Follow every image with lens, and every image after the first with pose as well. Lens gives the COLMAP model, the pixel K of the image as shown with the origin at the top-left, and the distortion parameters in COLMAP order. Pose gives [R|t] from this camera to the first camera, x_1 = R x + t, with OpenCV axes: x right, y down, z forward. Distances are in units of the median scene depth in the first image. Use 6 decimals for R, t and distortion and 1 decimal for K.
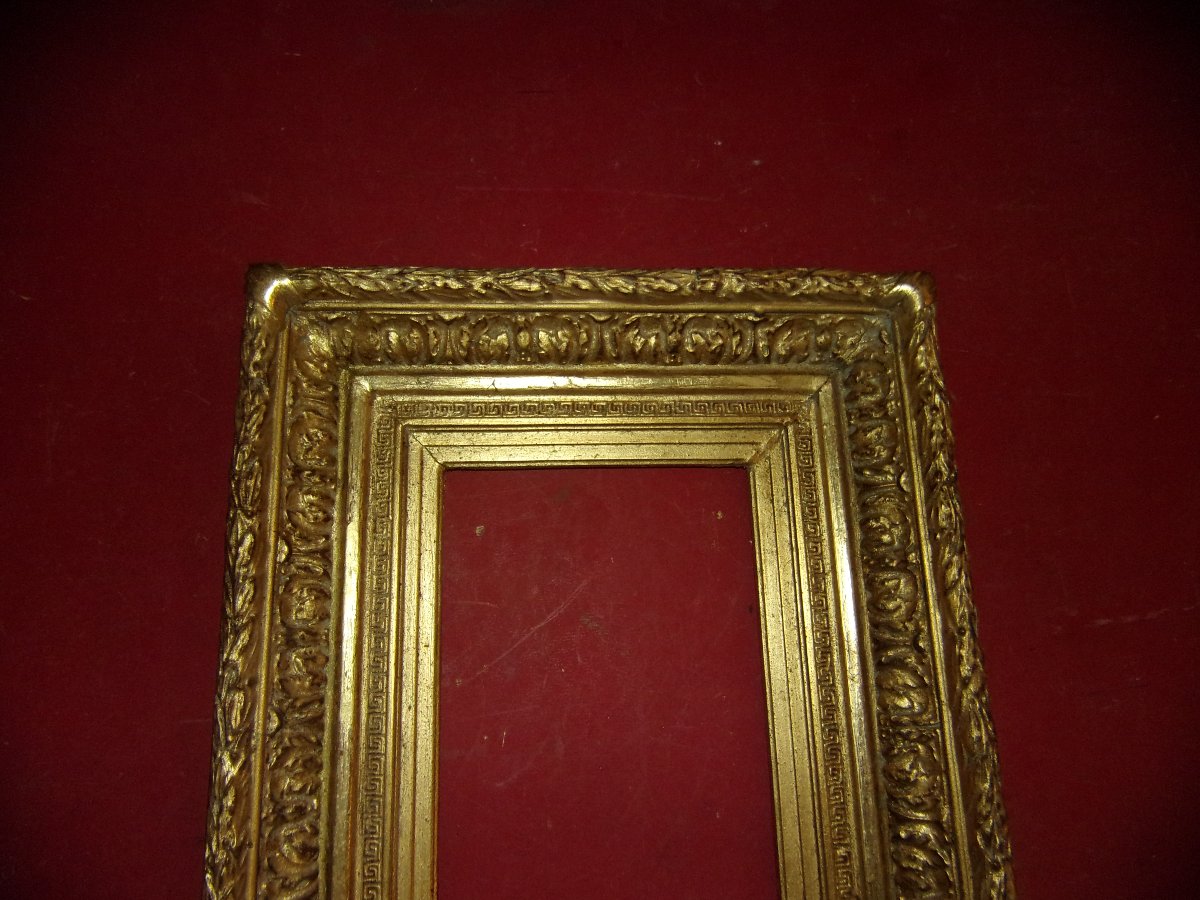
lens RADIAL K [[799.4, 0, 600.0], [0, 799.4, 450.0], [0, 0, 1]] dist [-0.027651, -0.002147]
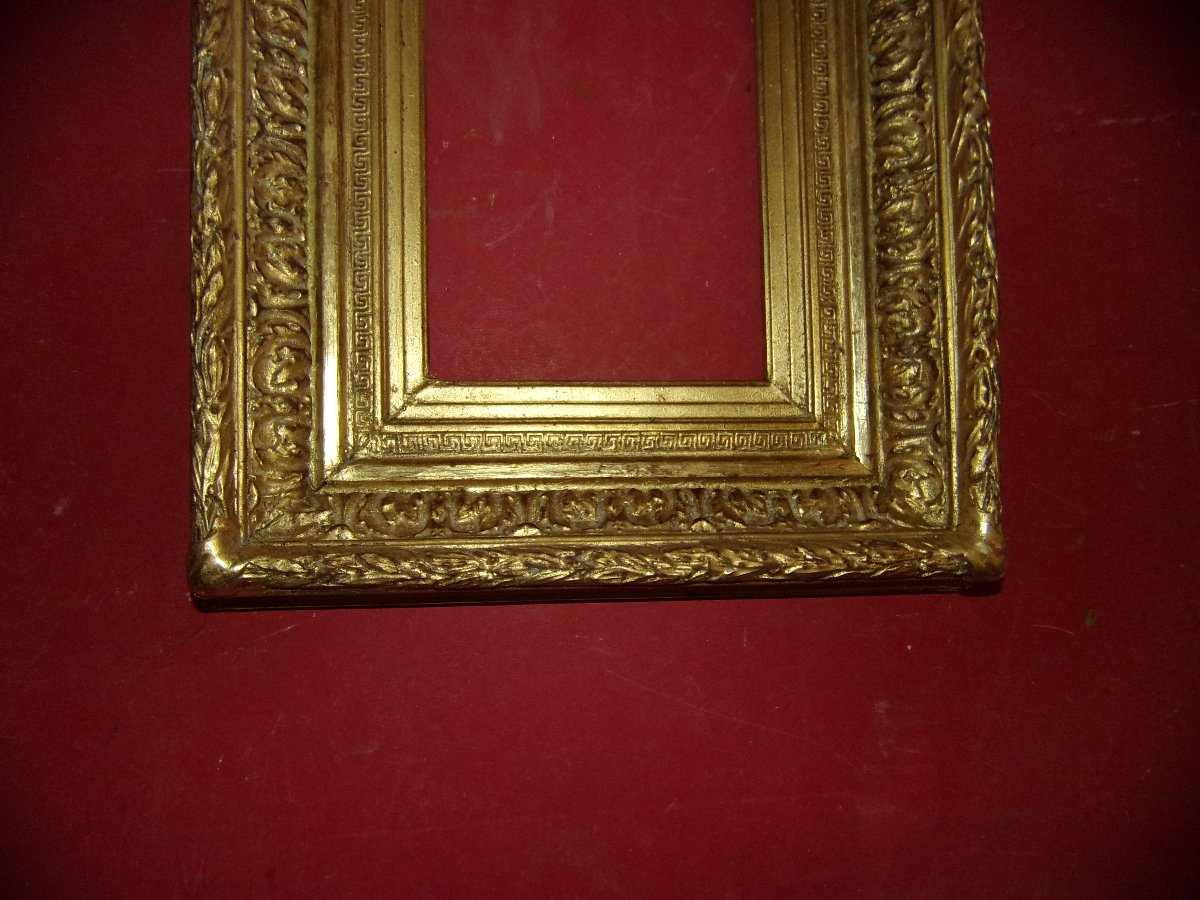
lens RADIAL K [[866.7, 0, 610.5], [0, 866.7, 448.0], [0, 0, 1]] dist [0.032143, -0.001701]
pose [[0.999881, 0.009714, 0.012001, 0.014914], [-0.011721, 0.983508, 0.180483, 0.468025], [-0.010050, -0.180602, 0.983505, -0.115616]]
